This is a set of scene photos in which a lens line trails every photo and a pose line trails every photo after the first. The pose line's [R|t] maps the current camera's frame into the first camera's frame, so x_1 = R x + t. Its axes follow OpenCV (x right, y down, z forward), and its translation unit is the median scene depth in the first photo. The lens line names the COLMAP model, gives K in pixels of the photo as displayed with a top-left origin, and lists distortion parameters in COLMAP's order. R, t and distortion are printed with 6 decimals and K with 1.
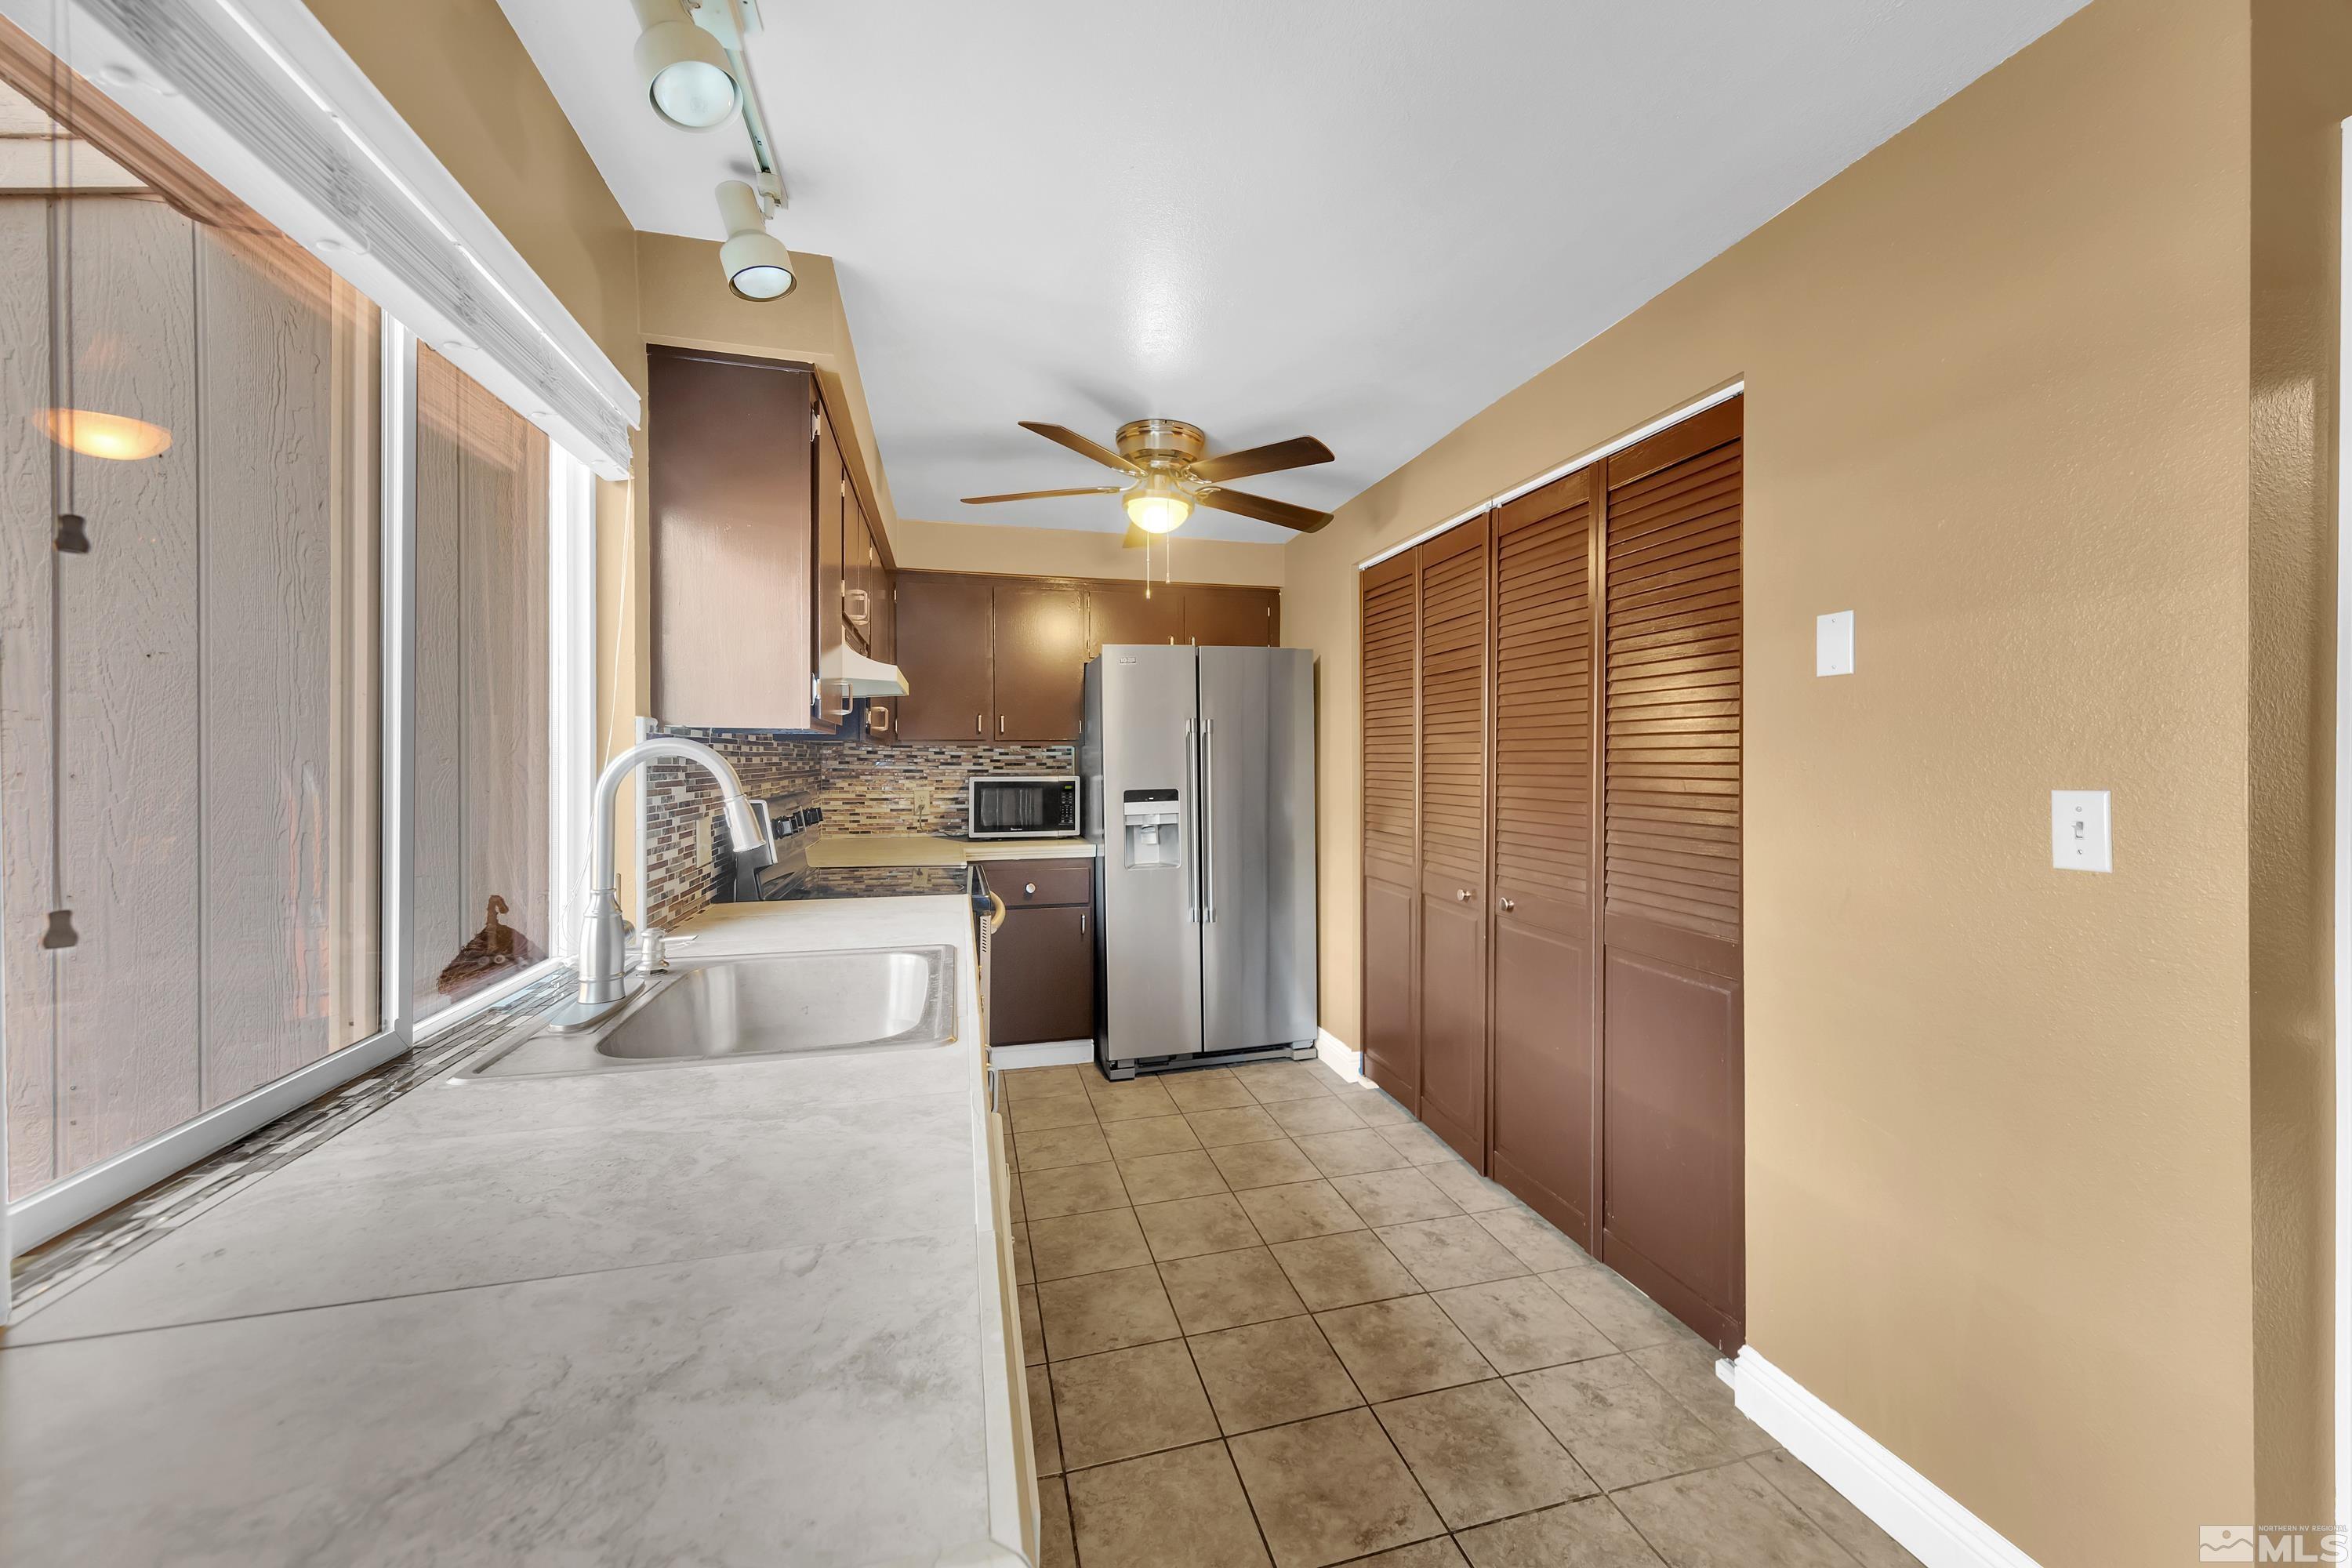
lens RADIAL K [[884.6, 0, 1198.5], [0, 884.6, 763.4], [0, 0, 1]] dist [0.002030, 0.000097]
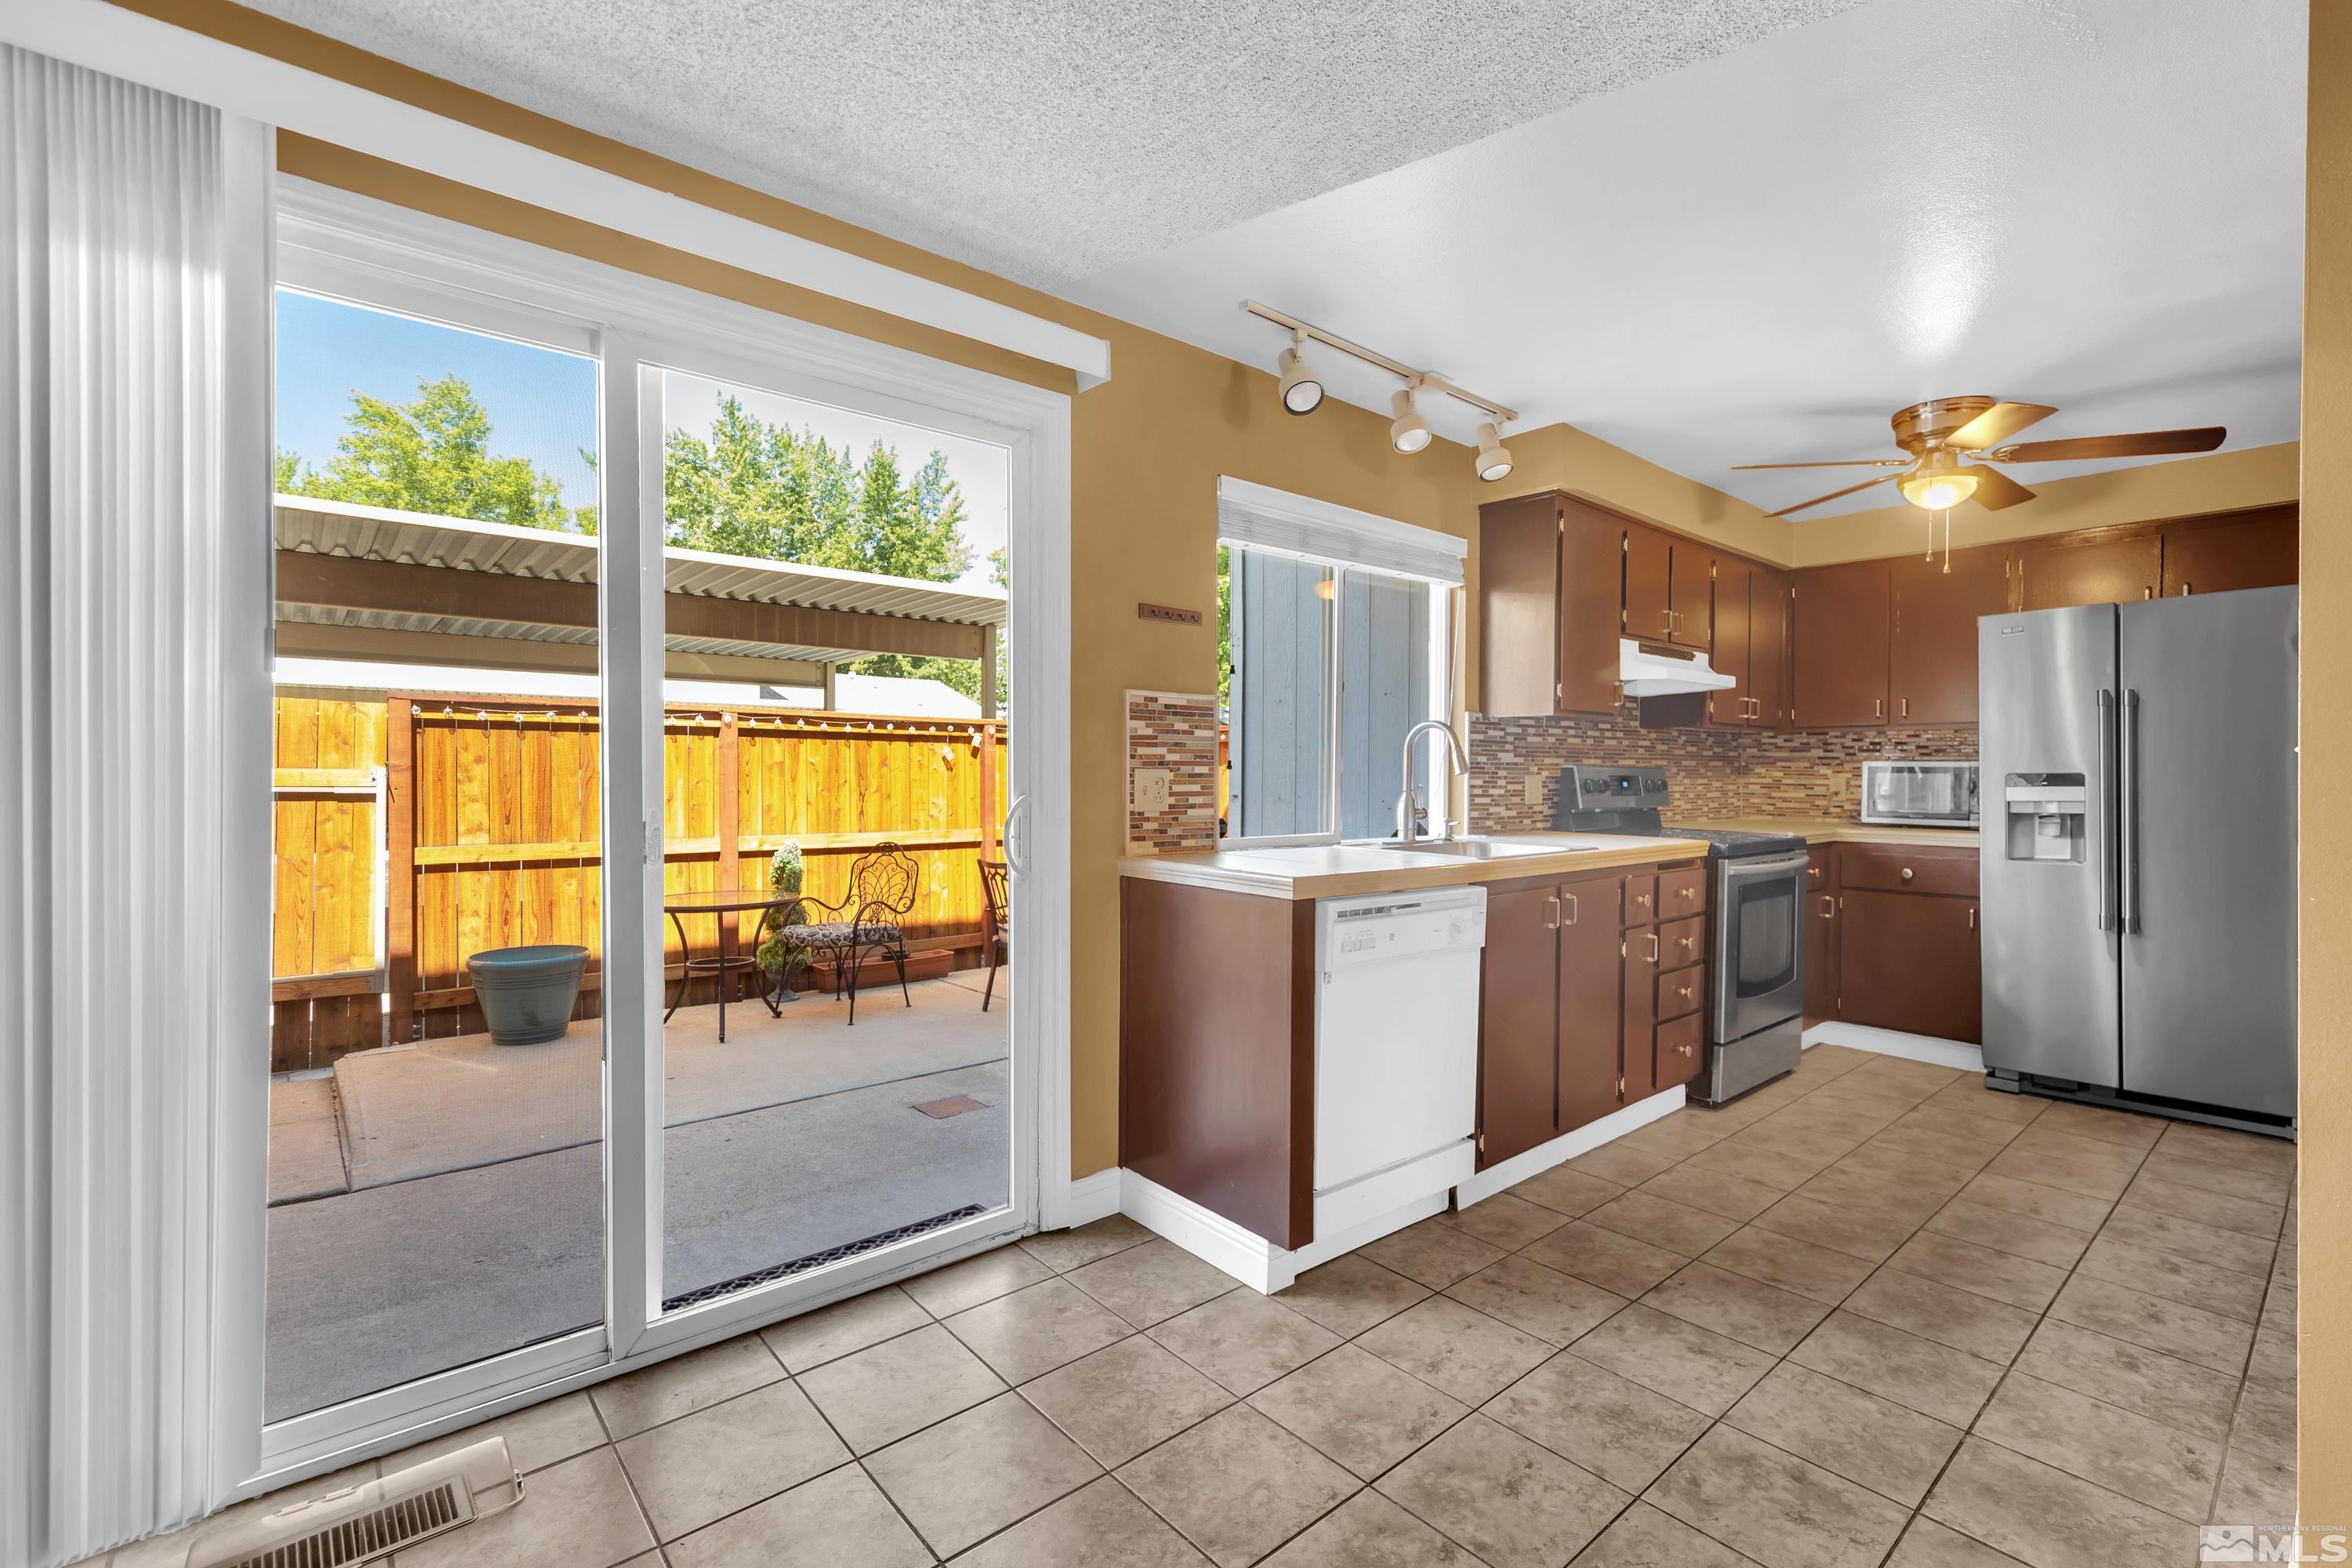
lens RADIAL K [[1037.5, 0, 1197.6], [0, 1037.5, 786.8], [0, 0, 1]] dist [0.002998, 0.000417]
pose [[0.436094, 0.019037, -0.899700, 0.551546], [-0.011035, 0.999814, 0.015806, 0.038608], [0.899833, 0.003035, 0.436223, -0.231893]]
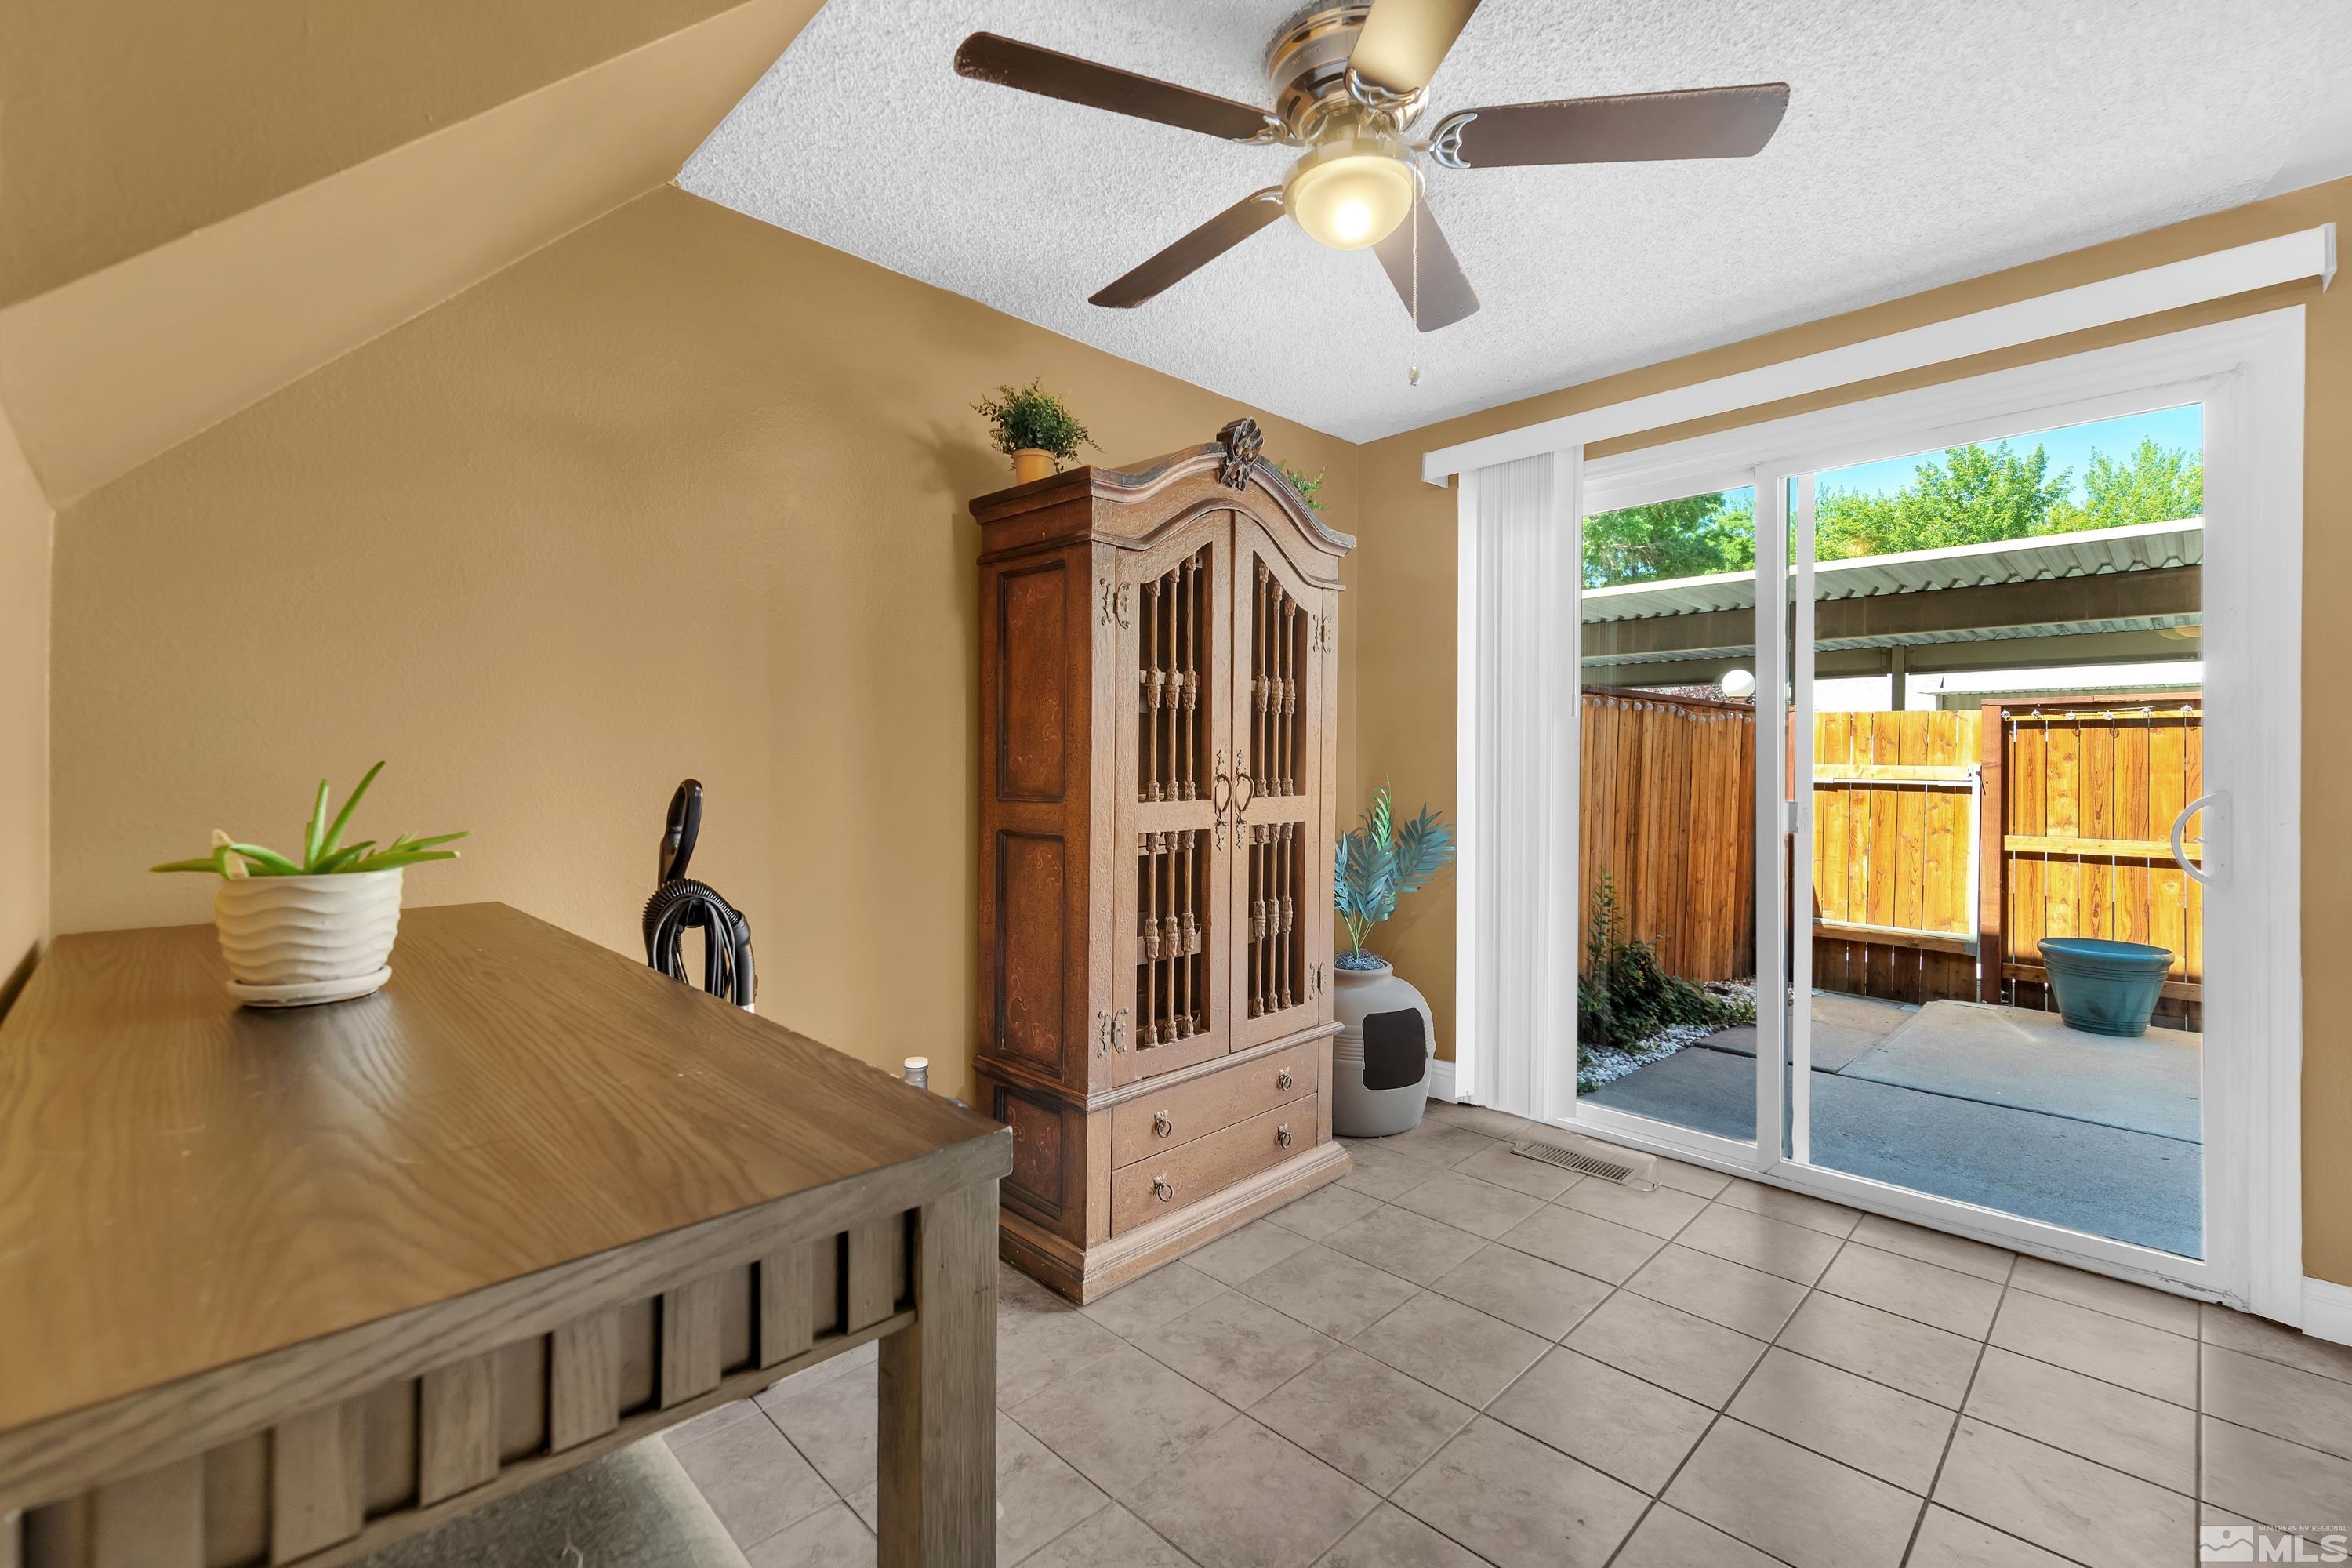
lens RADIAL K [[1008.5, 0, 1198.8], [0, 1008.5, 761.5], [0, 0, 1]] dist [0.000544, -0.000081]
pose [[-0.866914, 0.000698, -0.498458, 0.696999], [-0.001292, 0.999993, 0.003648, 0.037180], [0.498457, 0.003807, -0.866906, 0.221691]]
